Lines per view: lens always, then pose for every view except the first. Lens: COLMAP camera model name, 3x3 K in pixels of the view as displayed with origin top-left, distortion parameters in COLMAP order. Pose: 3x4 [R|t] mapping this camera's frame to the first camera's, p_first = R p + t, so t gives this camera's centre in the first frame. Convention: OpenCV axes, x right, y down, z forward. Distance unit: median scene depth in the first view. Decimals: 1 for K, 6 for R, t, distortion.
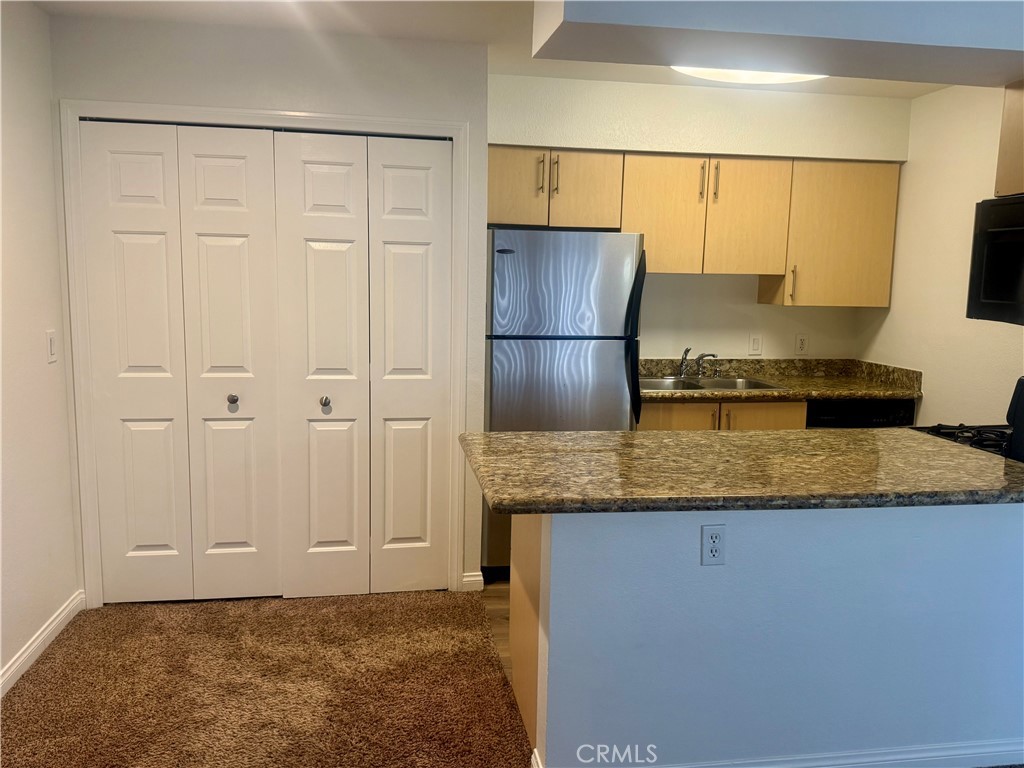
lens RADIAL K [[819.4, 0, 512.3], [0, 819.4, 376.0], [0, 0, 1]] dist [0.065199, -0.101211]
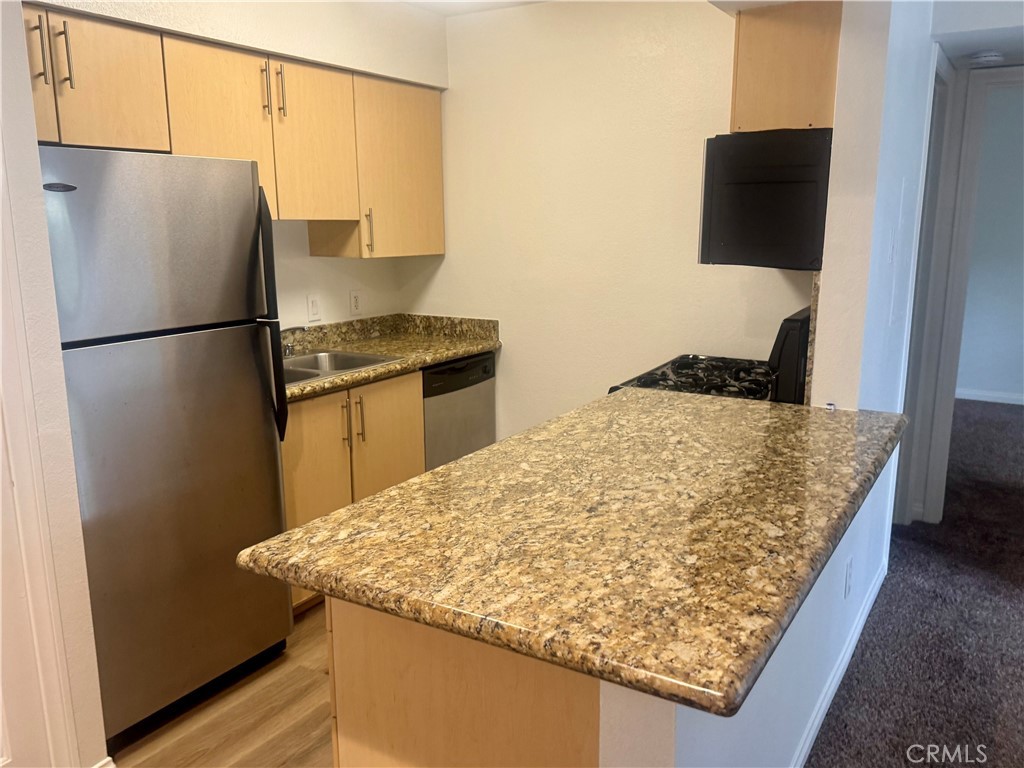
lens RADIAL K [[819.4, 0, 513.3], [0, 819.4, 387.9], [0, 0, 1]] dist [0.065199, -0.101211]
pose [[0.654363, -0.172438, 0.736257, -0.199687], [0.110199, 0.985004, 0.132755, -0.050408], [-0.748108, -0.005735, 0.663553, 0.345123]]
